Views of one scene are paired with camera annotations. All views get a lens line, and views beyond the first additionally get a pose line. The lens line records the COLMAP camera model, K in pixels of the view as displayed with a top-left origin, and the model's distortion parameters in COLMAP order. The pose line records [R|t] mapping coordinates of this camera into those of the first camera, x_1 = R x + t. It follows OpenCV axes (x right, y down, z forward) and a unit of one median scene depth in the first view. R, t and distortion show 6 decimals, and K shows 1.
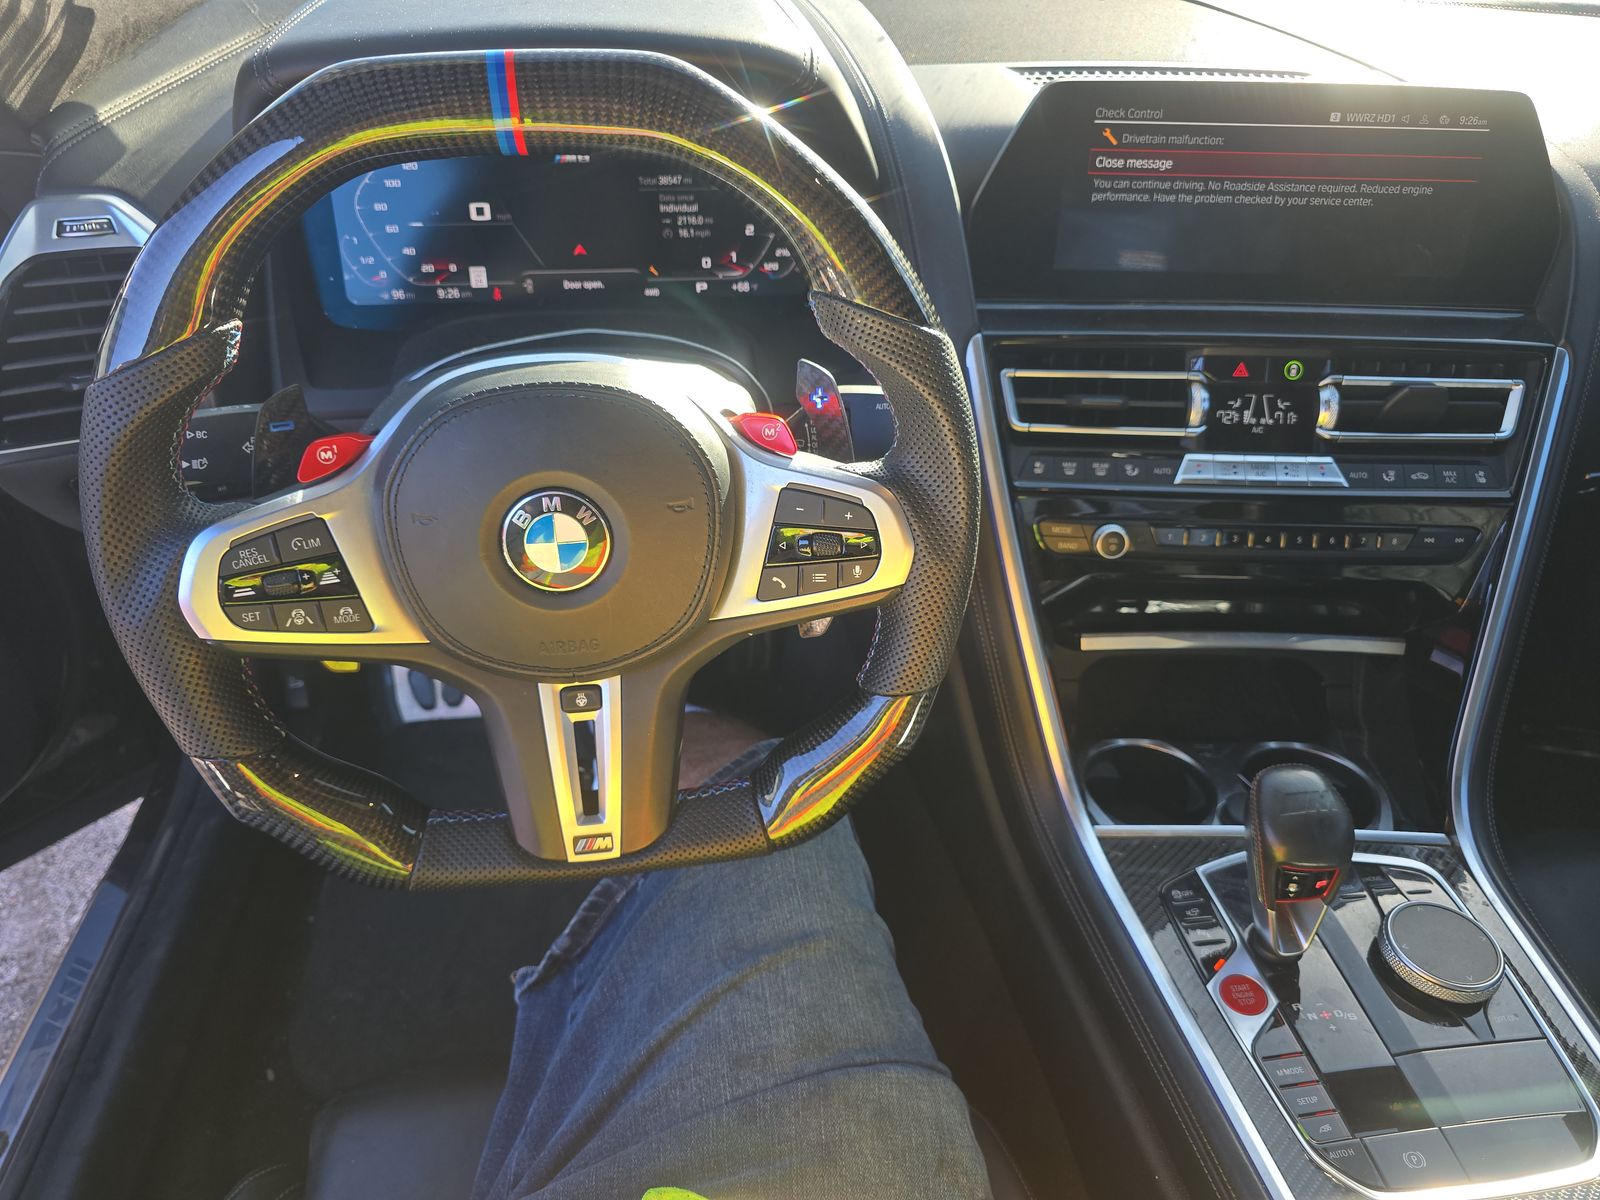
lens RADIAL K [[1091.8, 0, 800.0], [0, 1091.8, 600.0], [0, 0, 1]] dist [0.041154, -0.031477]
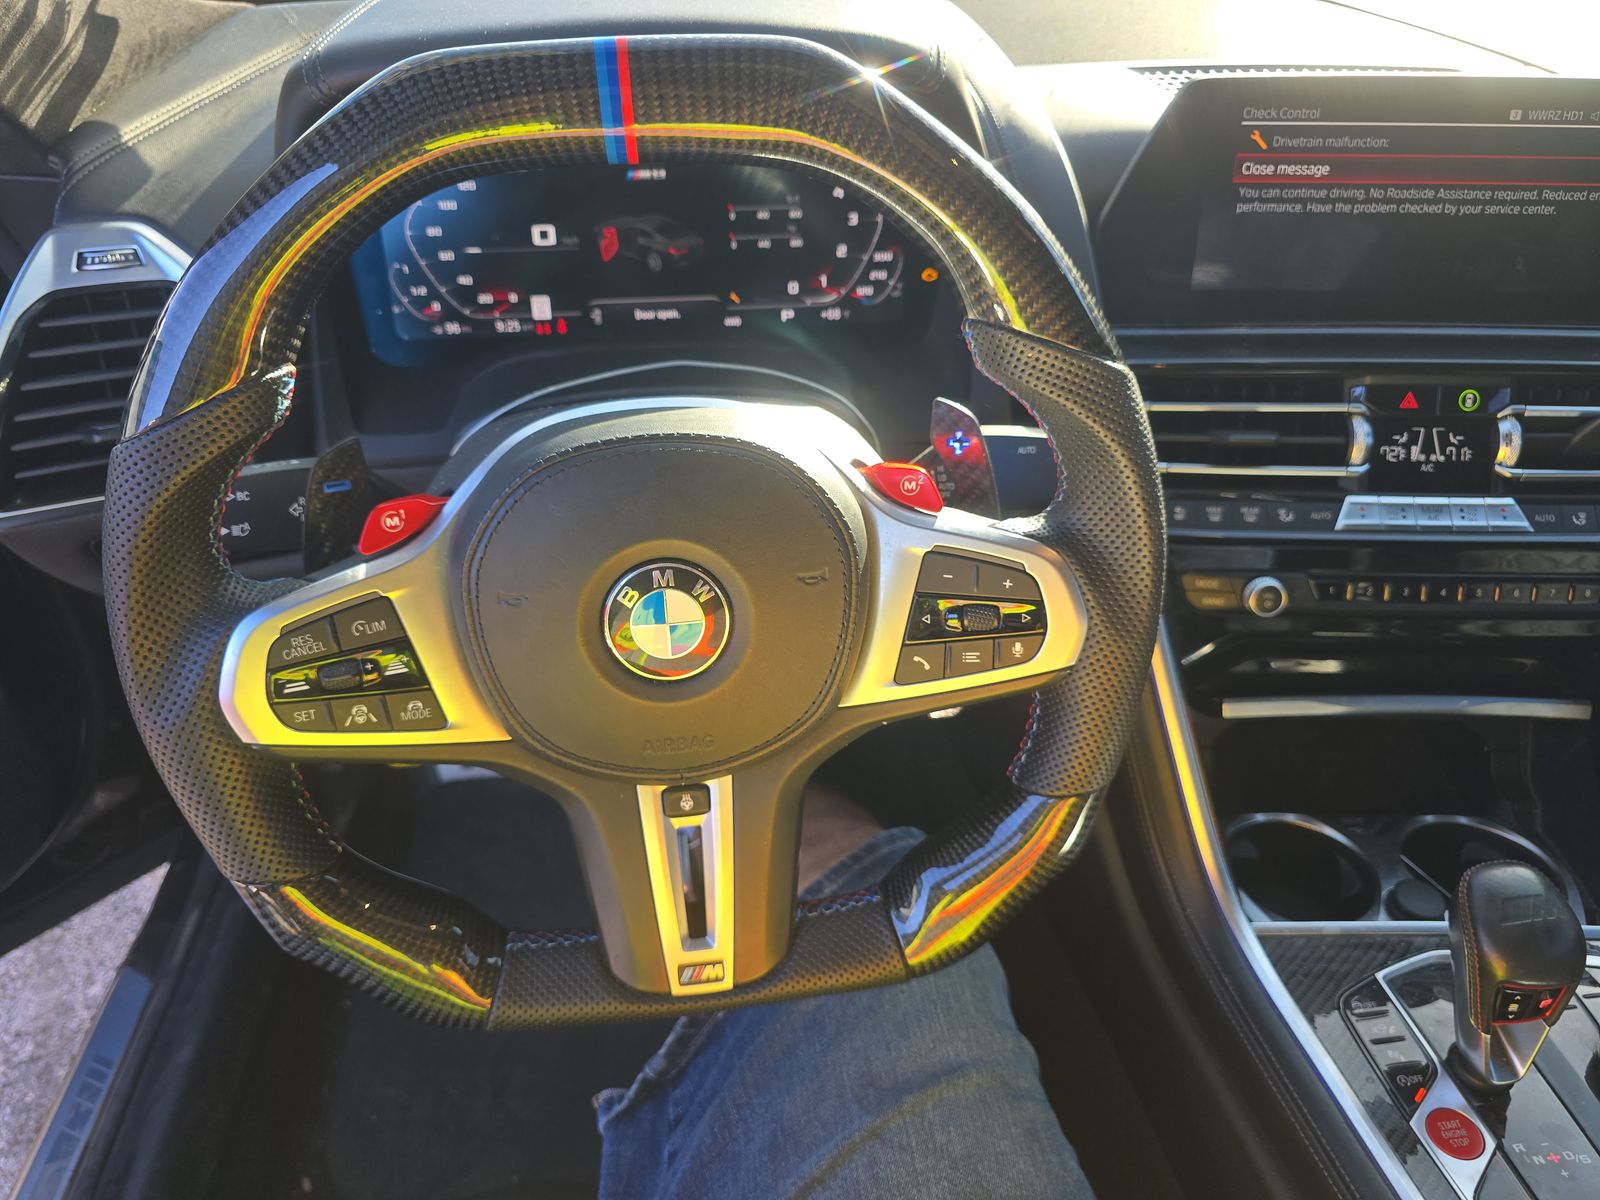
lens RADIAL K [[1093.2, 0, 800.0], [0, 1093.2, 600.0], [0, 0, 1]] dist [0.033608, -0.028869]
pose [[0.999894, -0.010720, -0.009822, -0.091354], [0.010525, 0.999751, -0.019678, -0.042862], [0.010030, 0.019573, 0.999758, 0.134002]]
